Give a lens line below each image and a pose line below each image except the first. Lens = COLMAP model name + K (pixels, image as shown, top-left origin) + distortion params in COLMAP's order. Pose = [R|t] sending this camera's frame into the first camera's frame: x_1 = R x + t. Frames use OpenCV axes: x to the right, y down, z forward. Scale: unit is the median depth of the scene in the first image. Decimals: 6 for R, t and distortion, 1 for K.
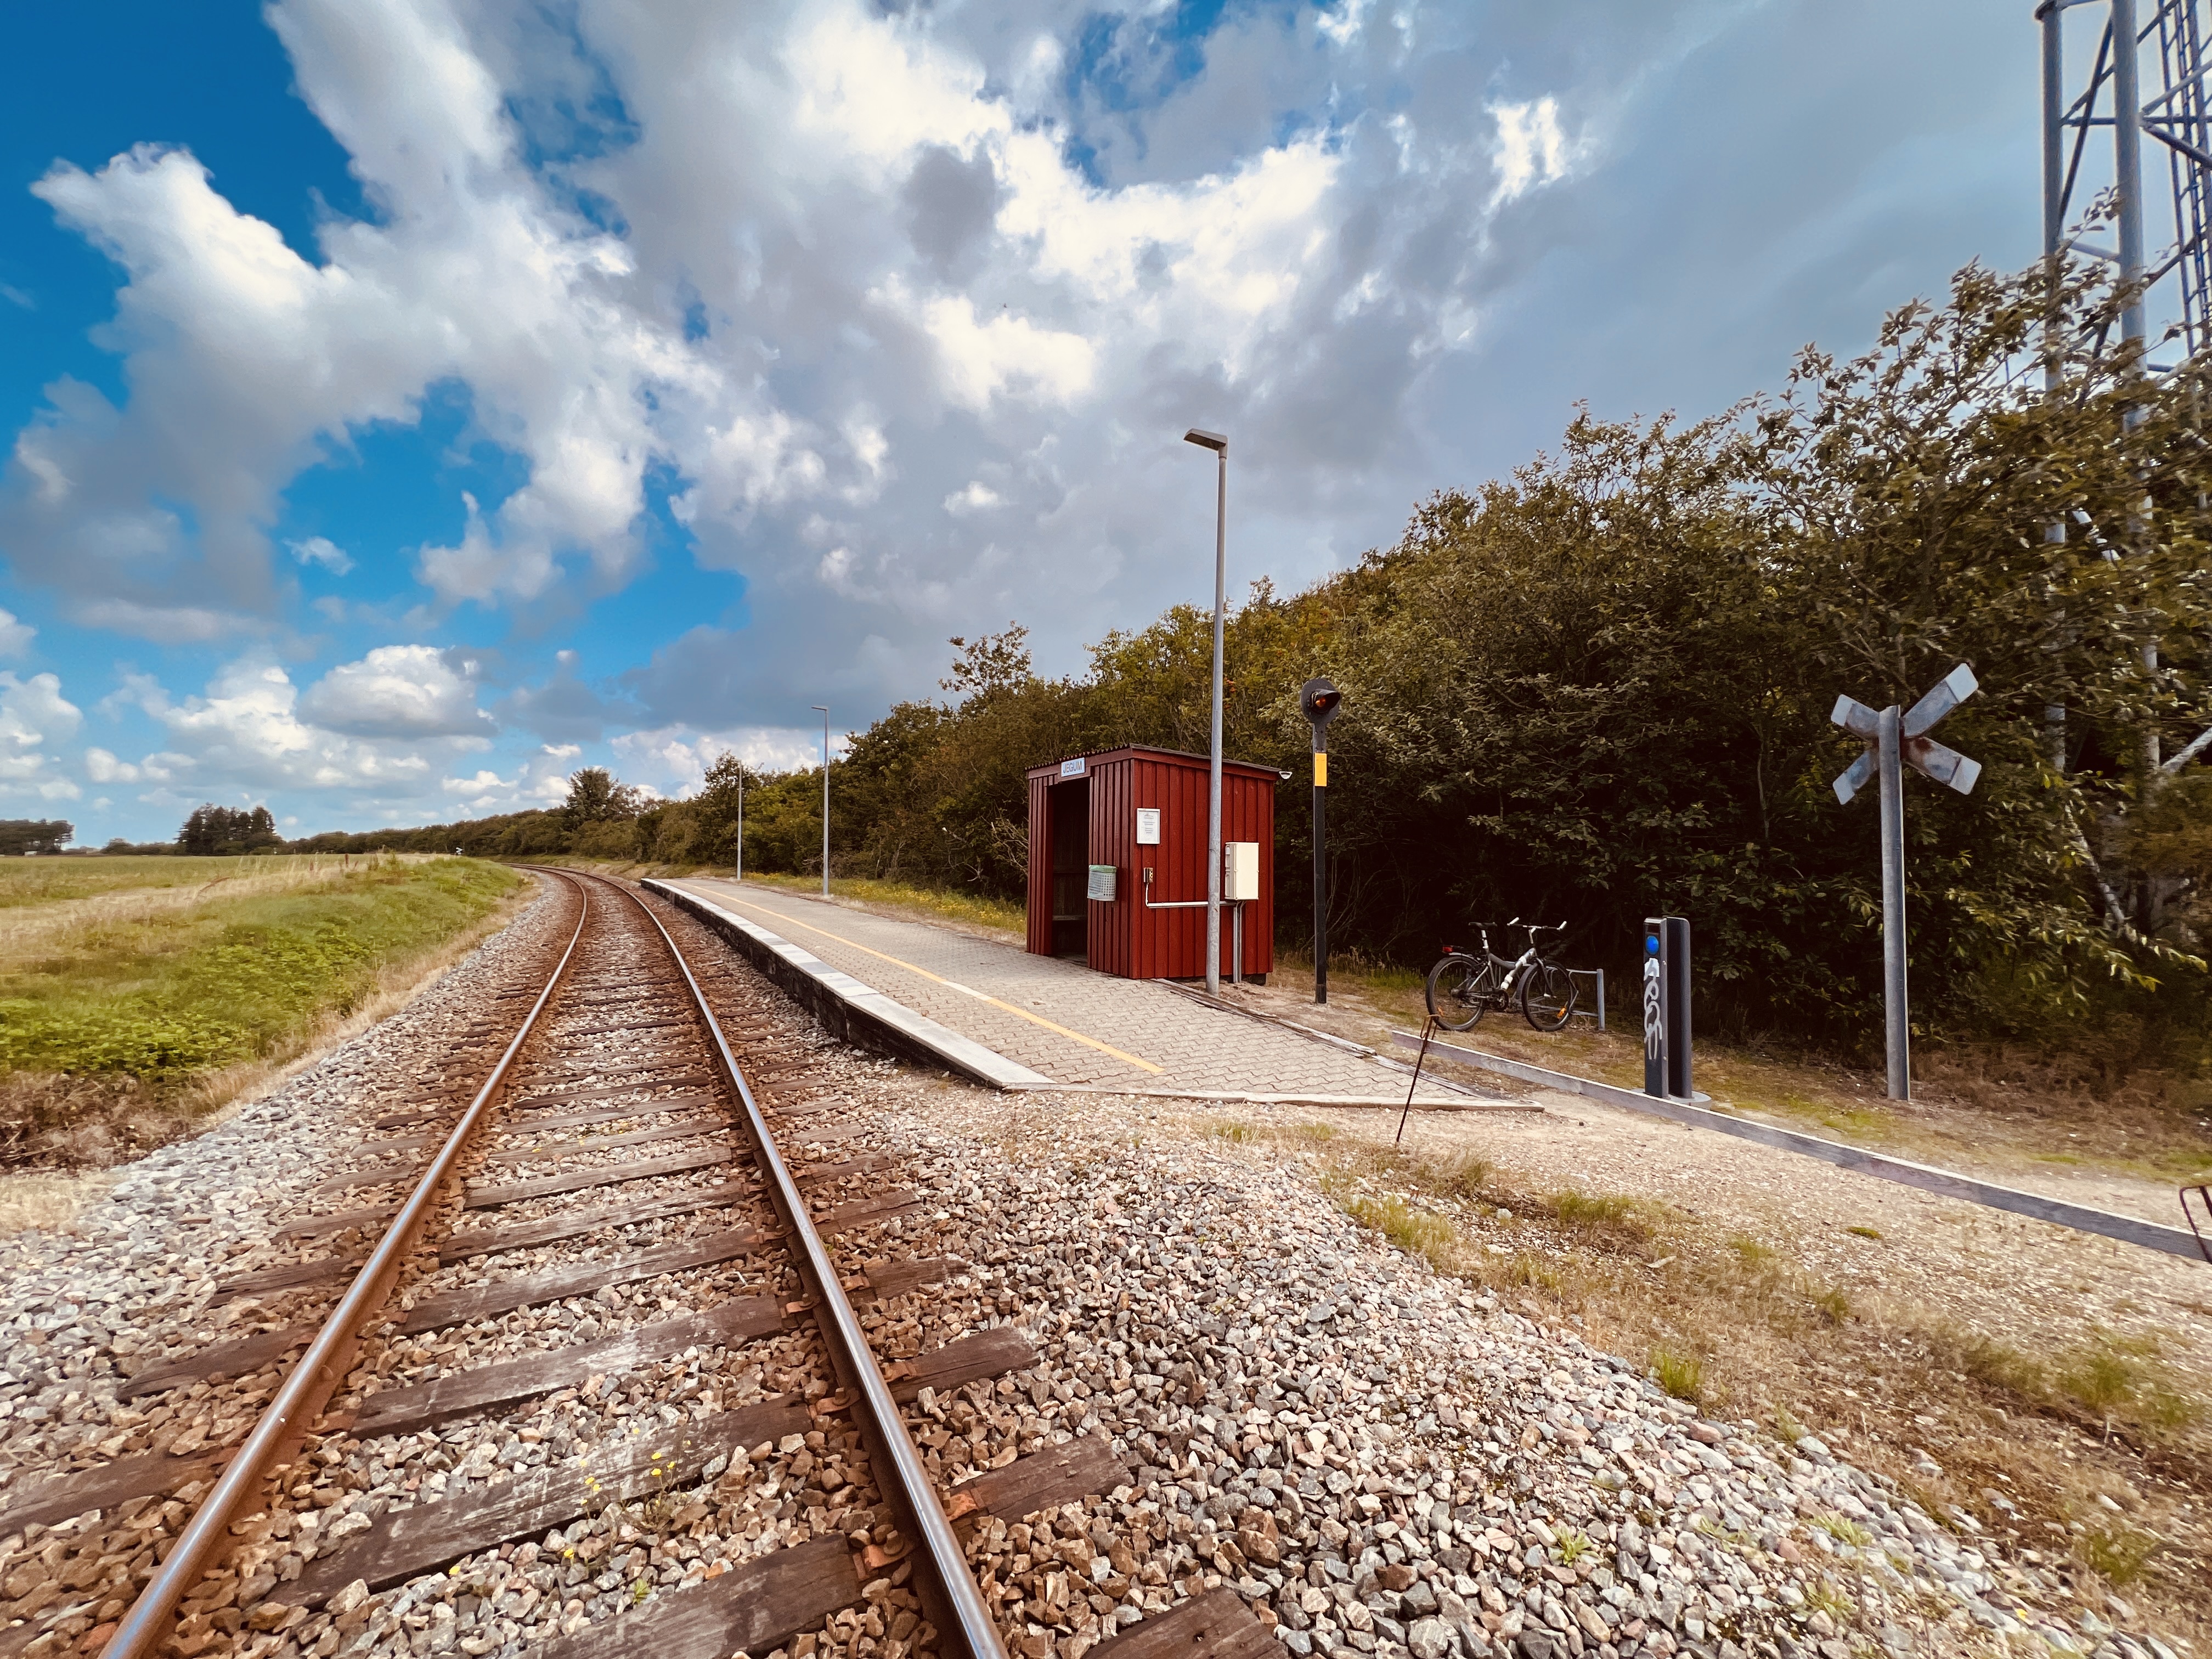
lens RADIAL K [[925.0, 0, 1102.5], [0, 925.0, 825.8], [0, 0, 1]] dist [0.014174, -0.001309]
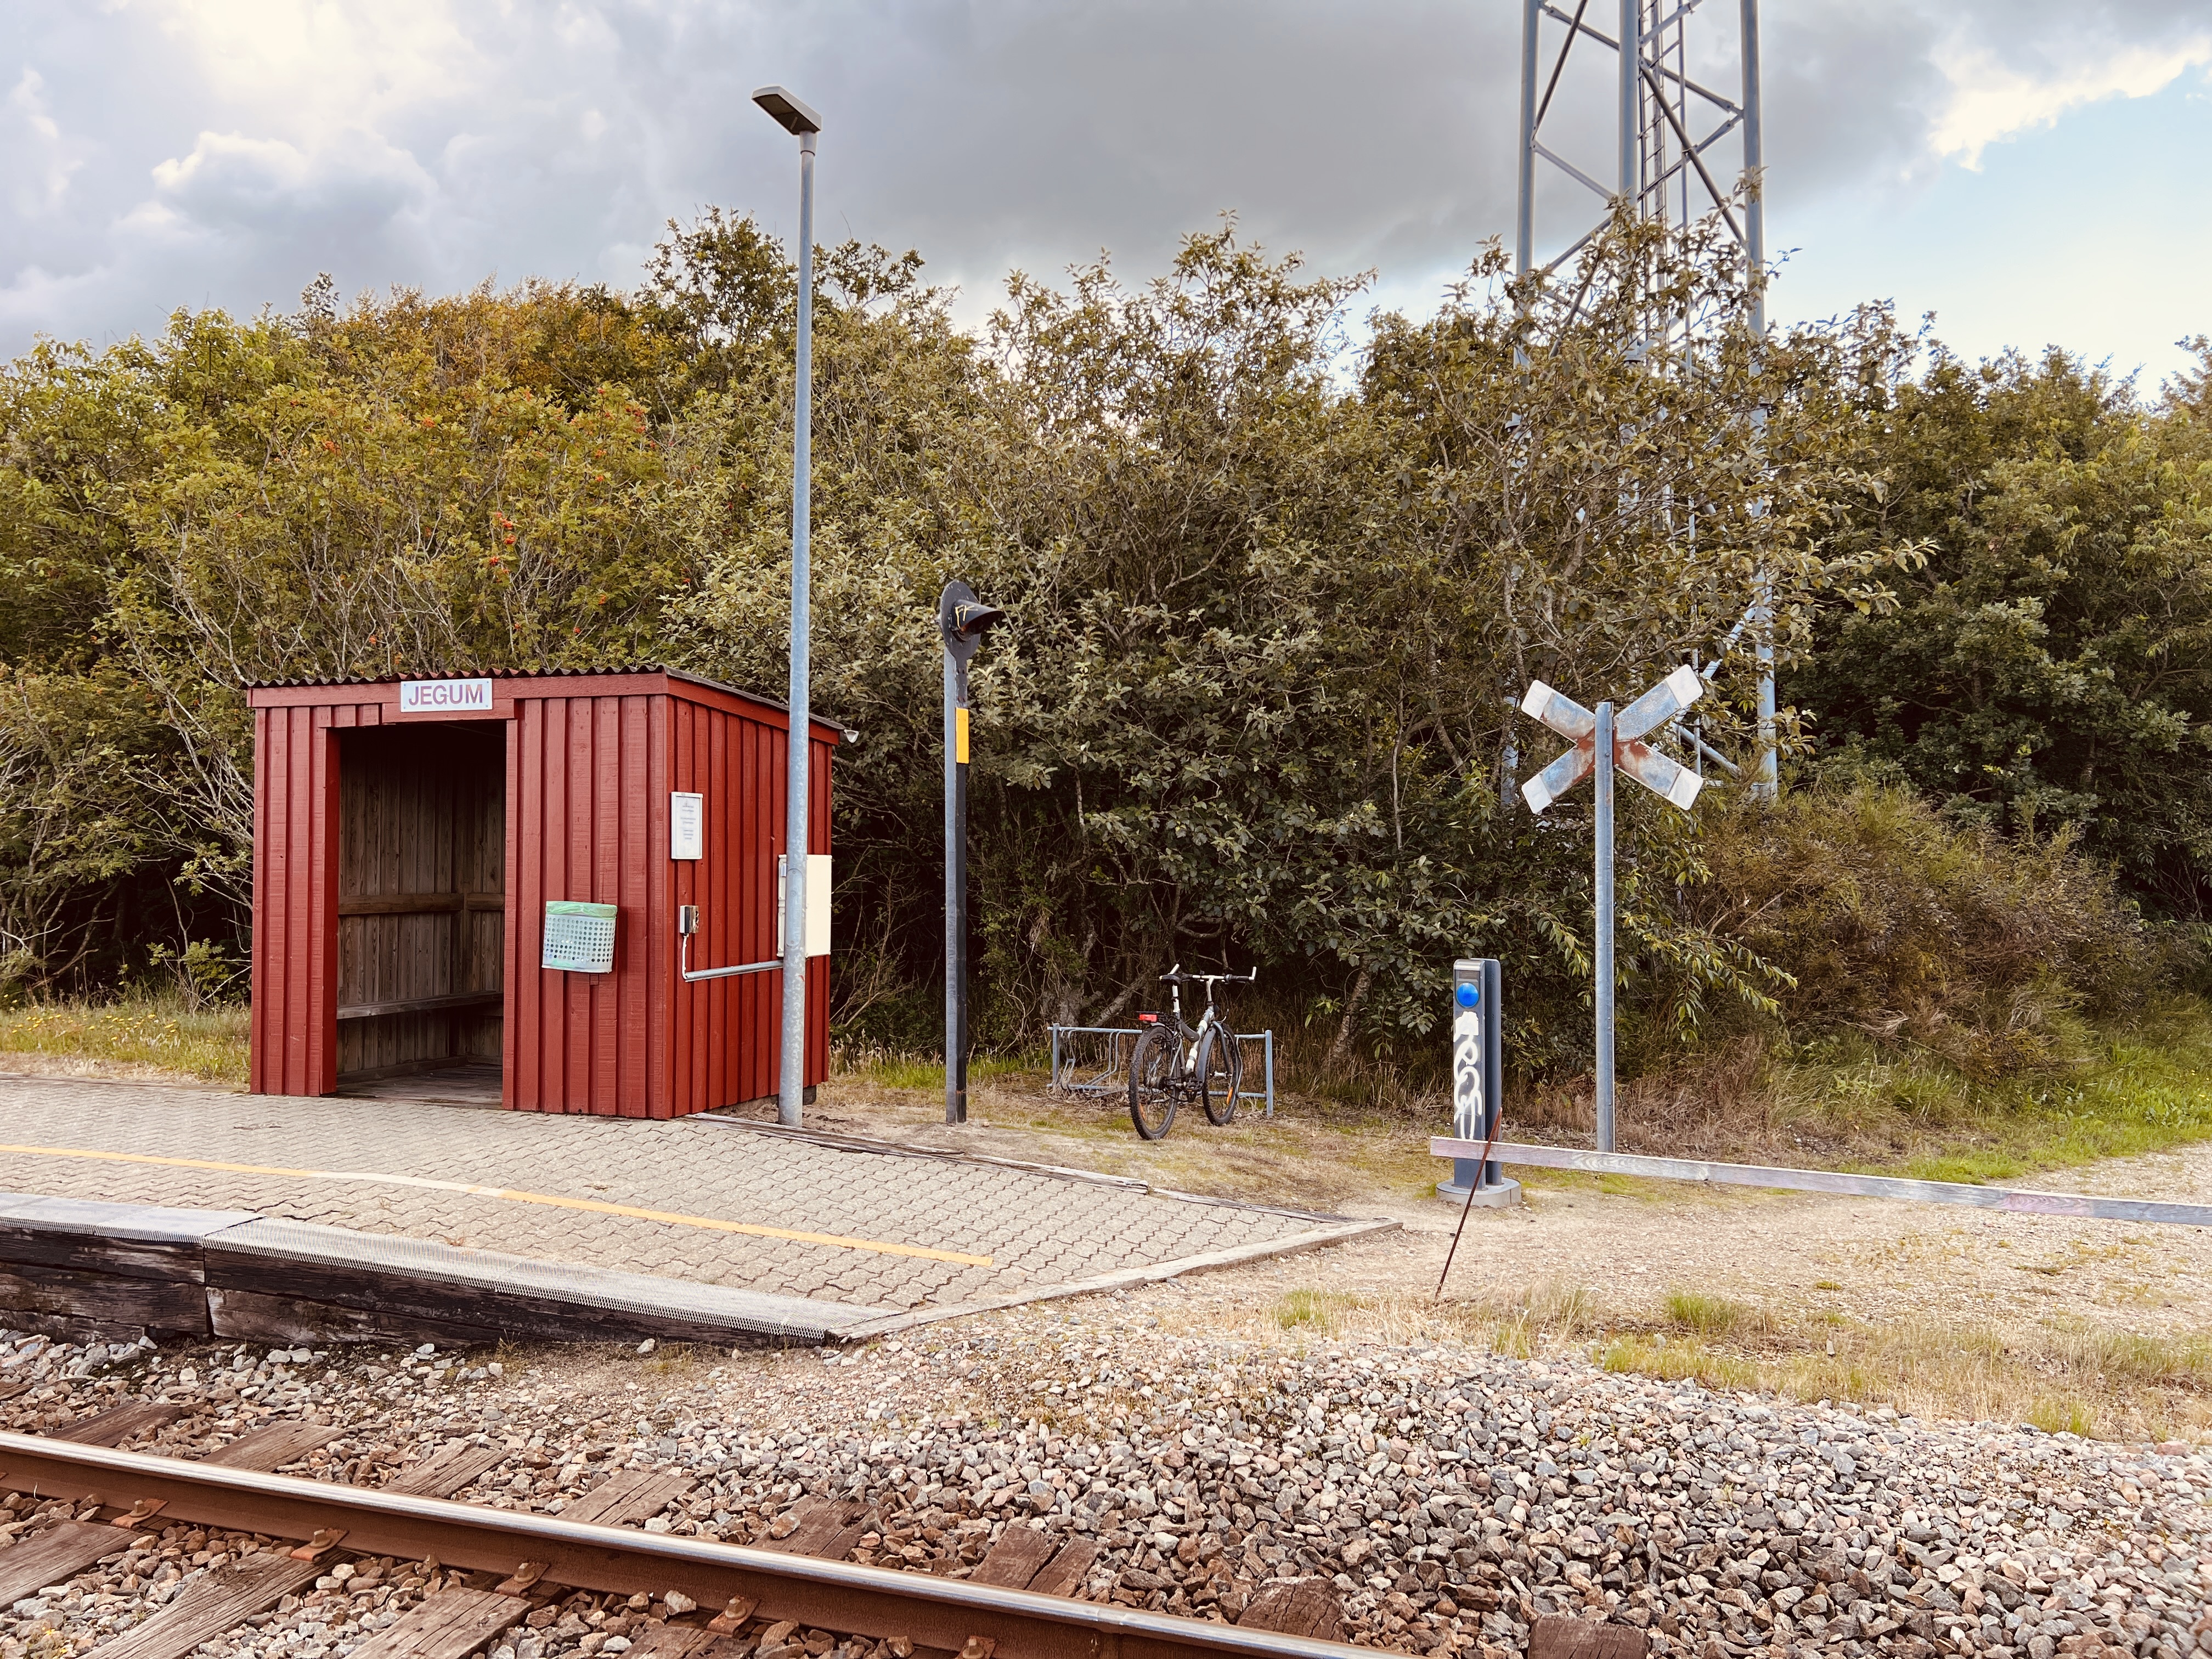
lens RADIAL K [[1752.6, 0, 1103.7], [0, 1752.6, 828.3], [0, 0, 1]] dist [0.061780, -0.071612]
pose [[0.707153, 0.005397, 0.707040, -0.495643], [-0.025999, 0.999493, 0.018374, -0.022710], [-0.706582, -0.031376, 0.706935, 0.129680]]
